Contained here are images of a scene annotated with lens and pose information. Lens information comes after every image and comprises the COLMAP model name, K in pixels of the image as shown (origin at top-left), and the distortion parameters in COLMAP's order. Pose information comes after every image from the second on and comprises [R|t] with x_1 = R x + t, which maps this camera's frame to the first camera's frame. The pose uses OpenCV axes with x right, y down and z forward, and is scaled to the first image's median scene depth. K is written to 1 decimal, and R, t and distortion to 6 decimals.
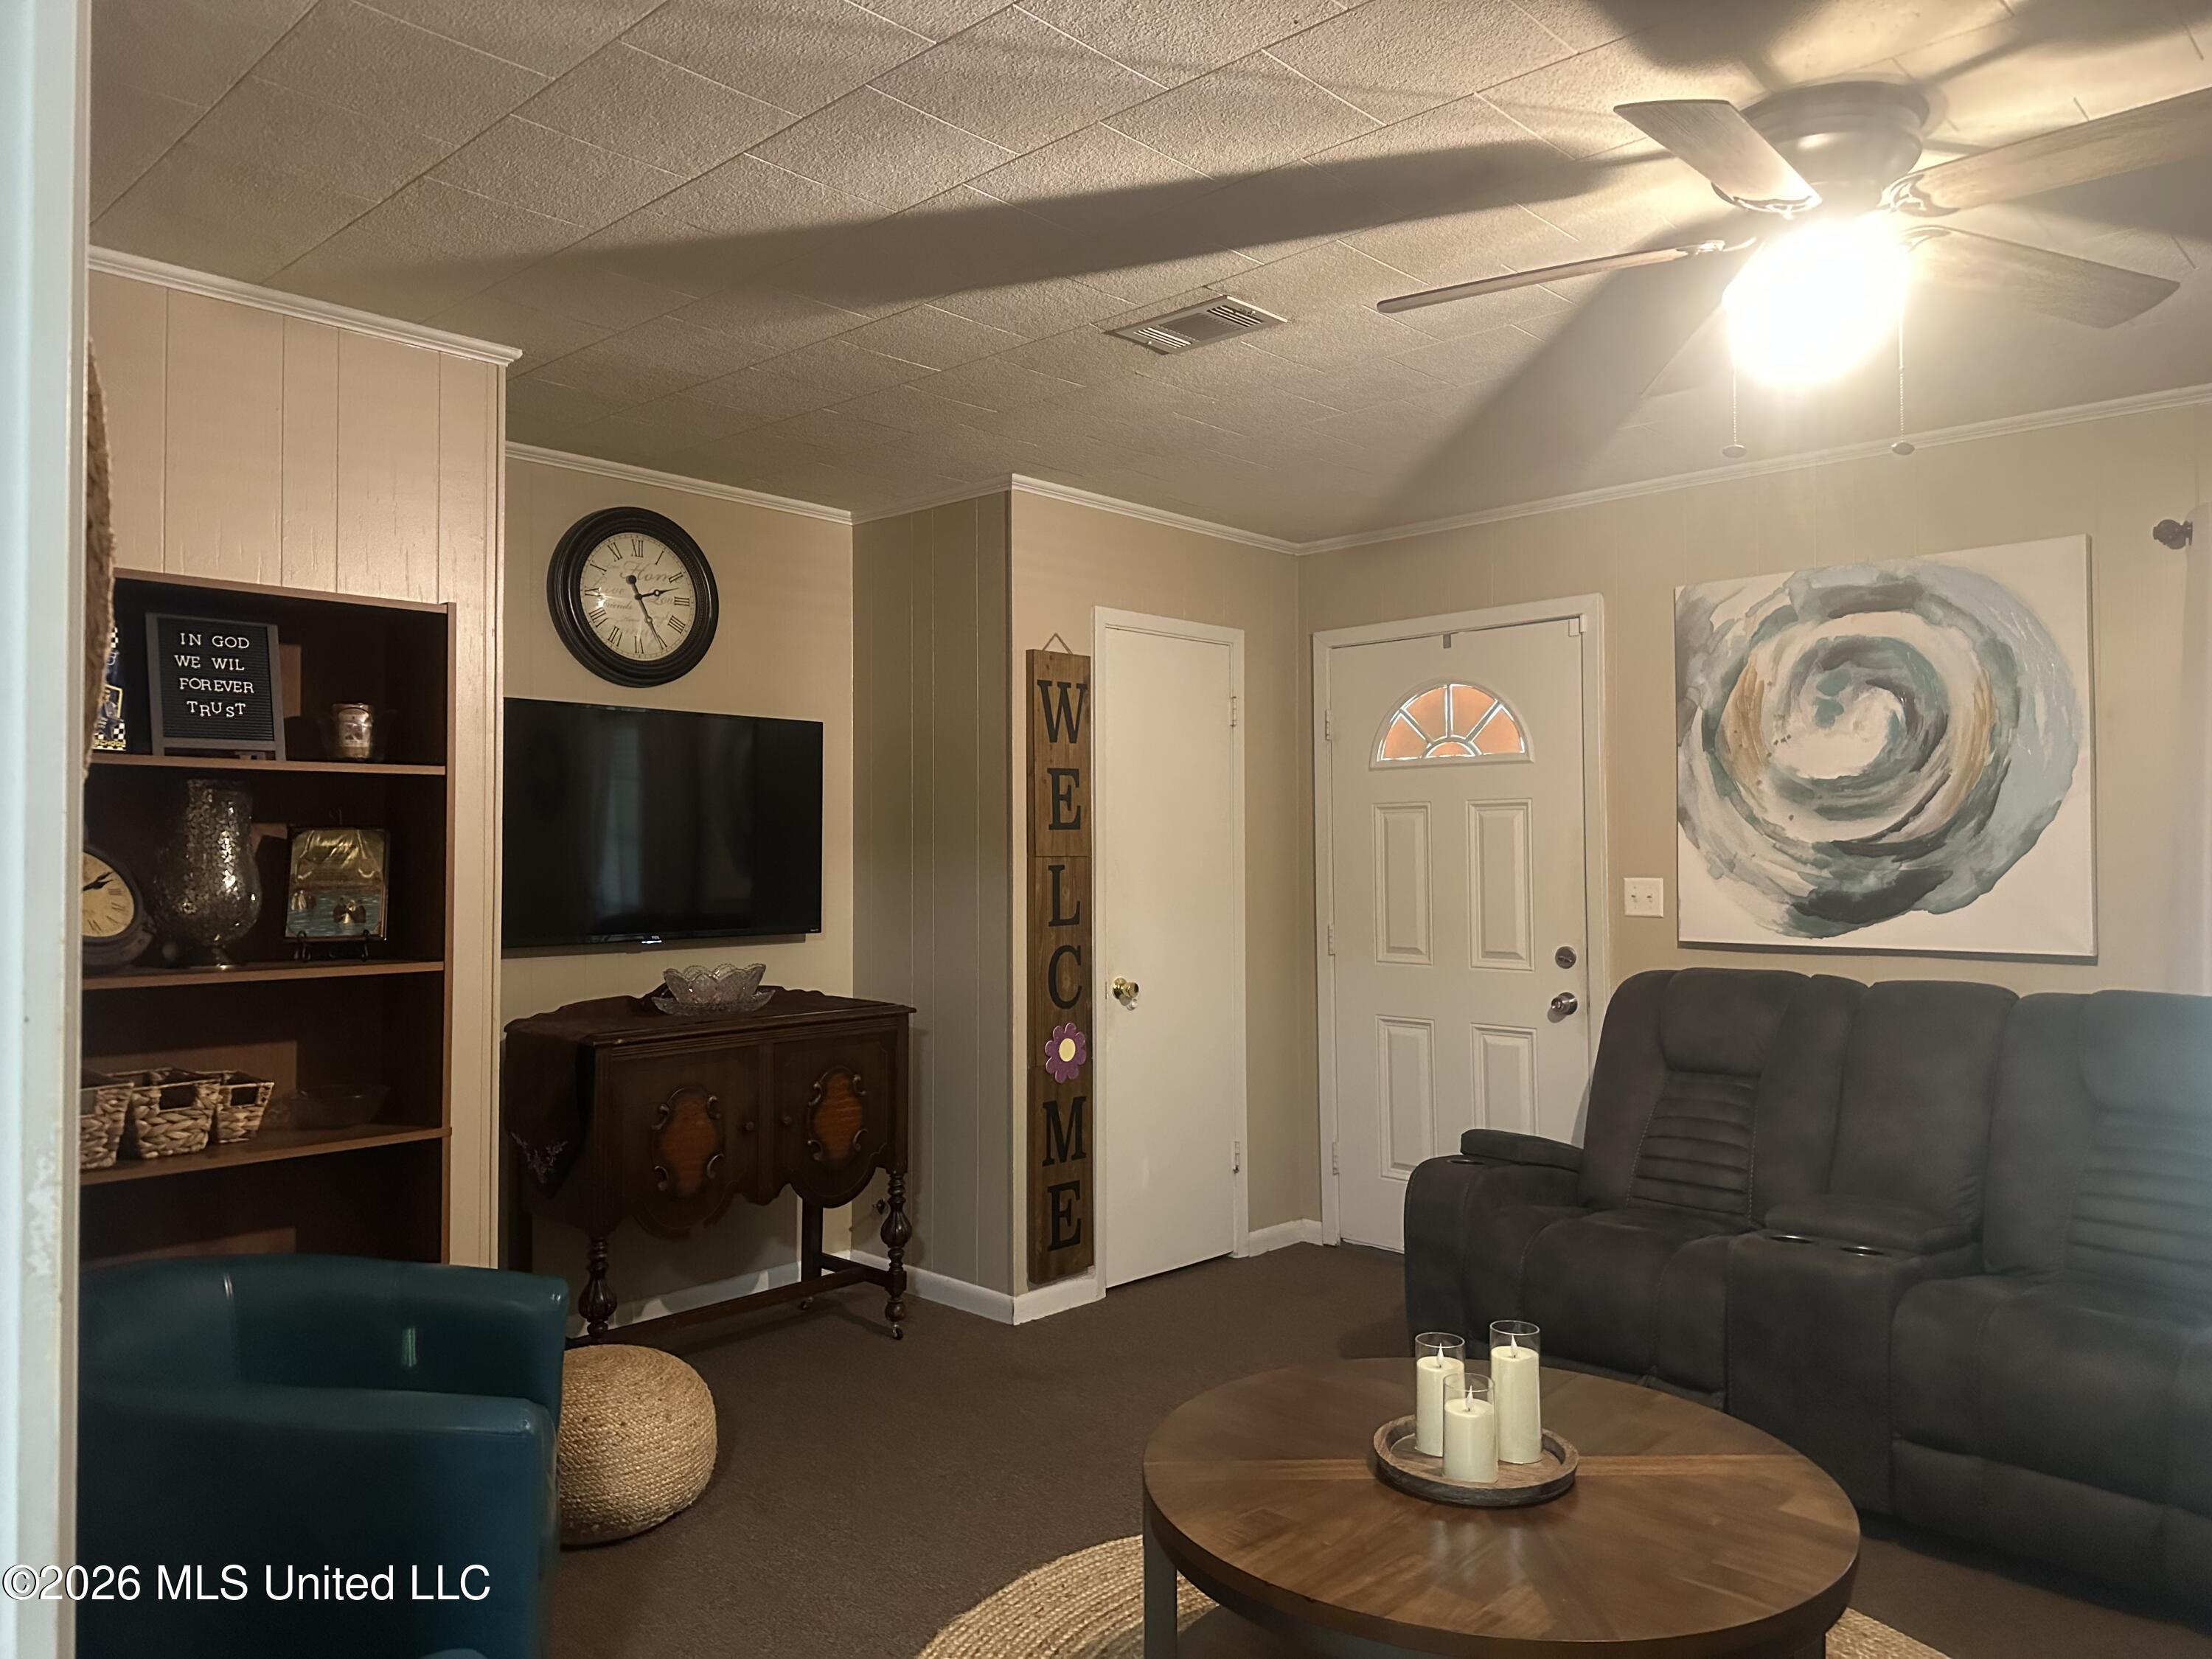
lens RADIAL K [[1503.7, 0, 1161.4], [0, 1503.7, 825.1], [0, 0, 1]] dist [0.049643, -0.076954]
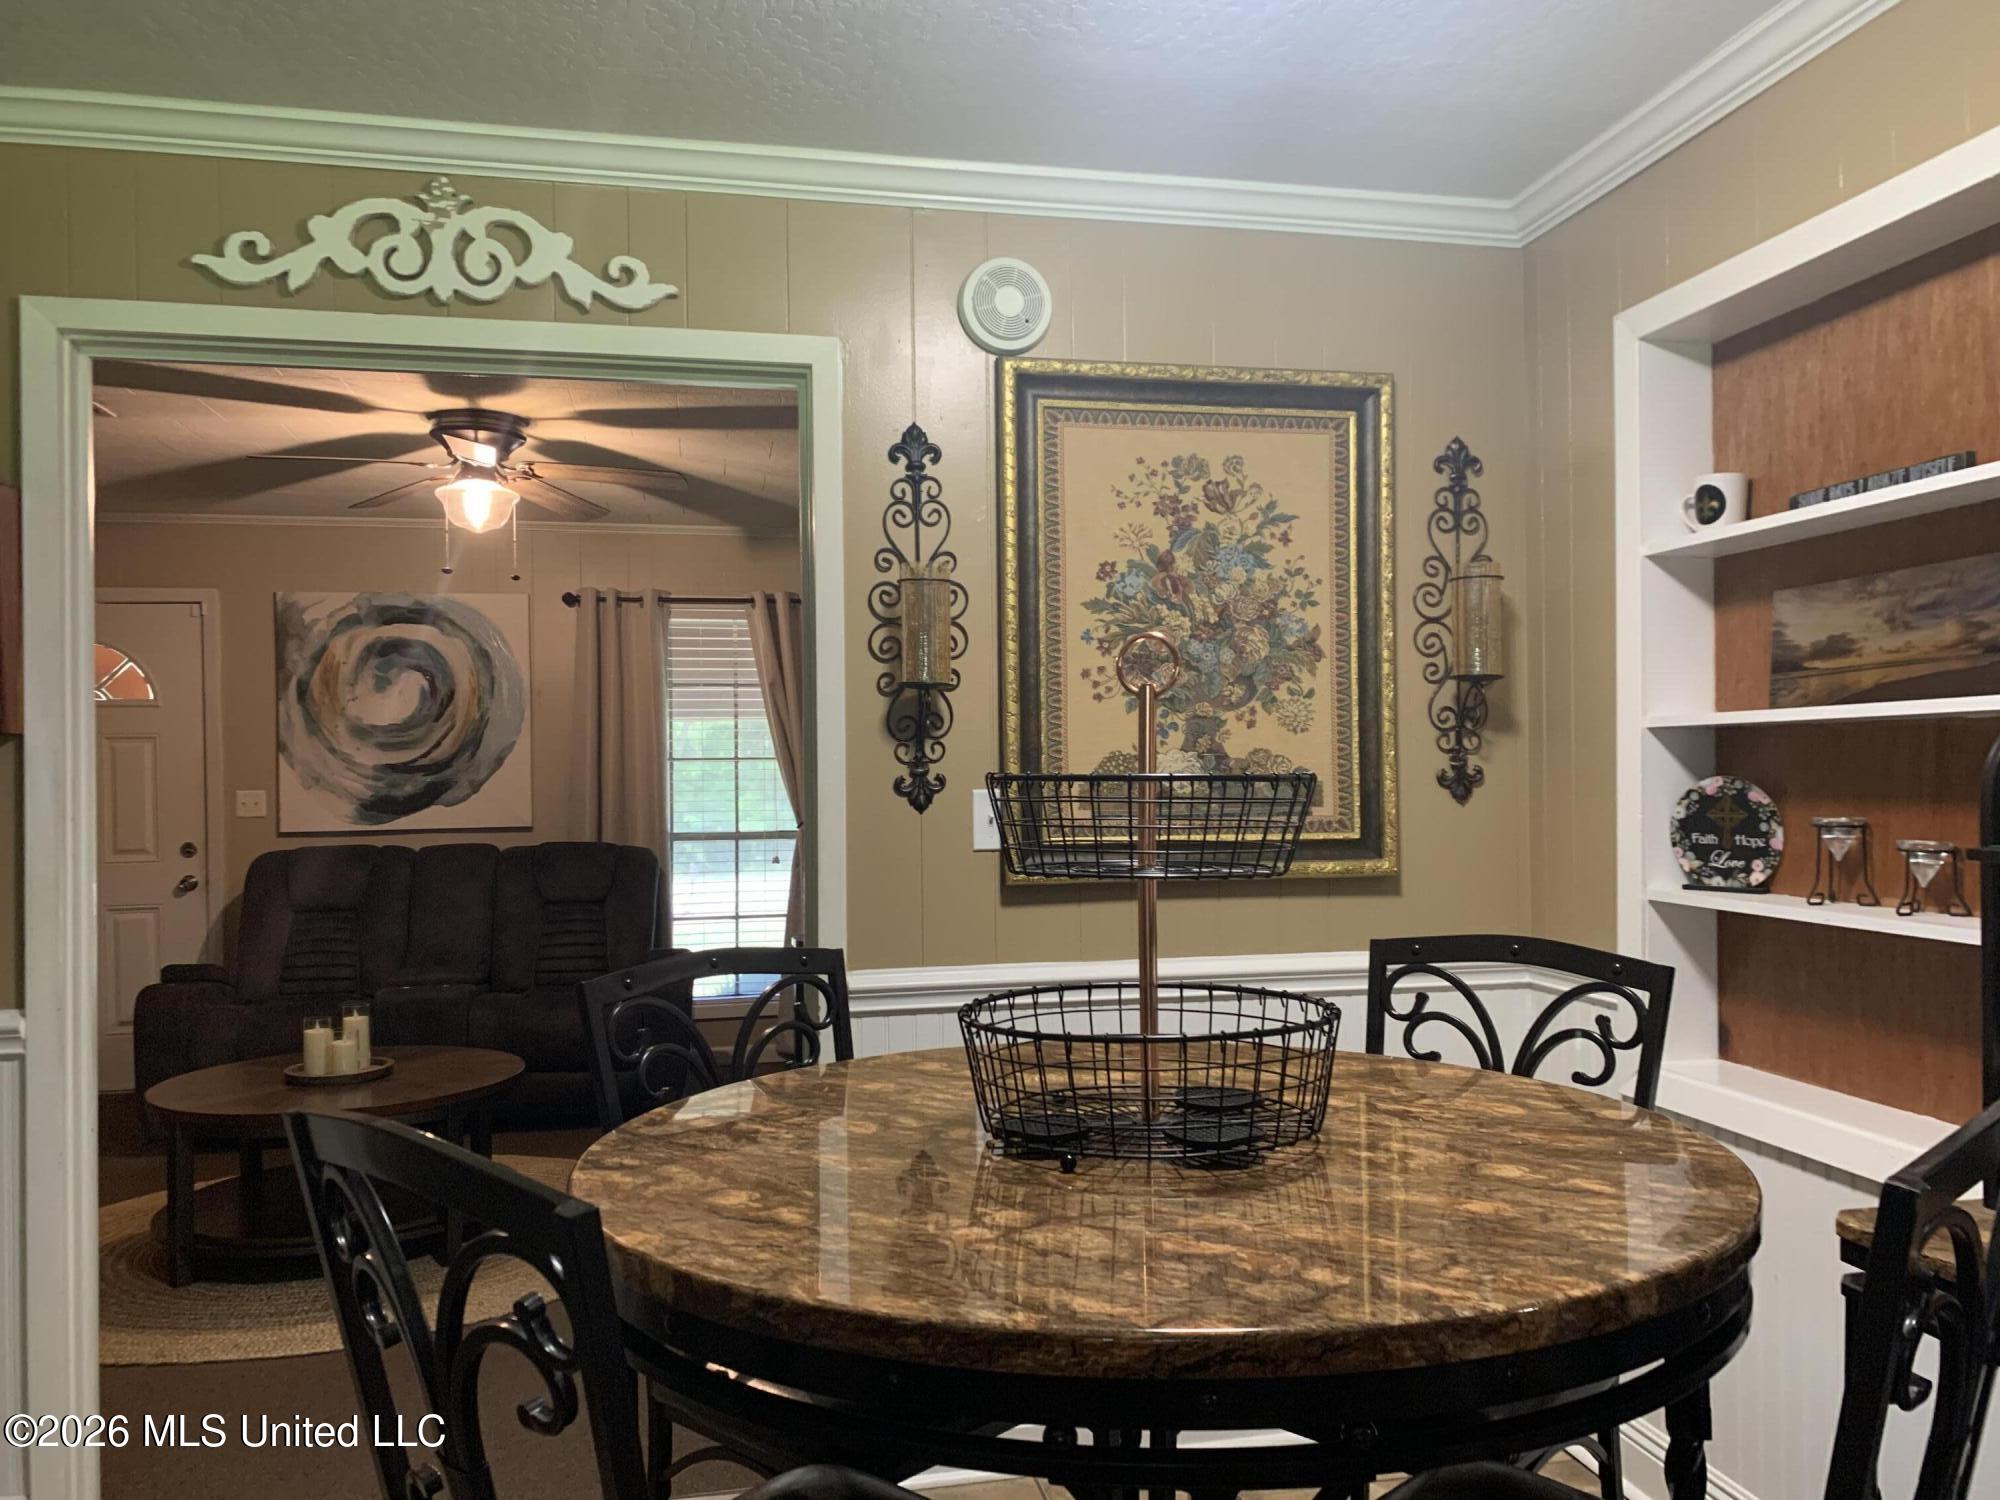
lens RADIAL K [[1493.4, 0, 998.7], [0, 1493.4, 754.5], [0, 0, 1]] dist [0.022006, -0.023731]
pose [[0.573577, 0.003469, 0.819144, -0.483916], [-0.000574, 0.999992, -0.003833, 0.006422], [-0.819151, 0.001729, 0.573575, -0.441745]]
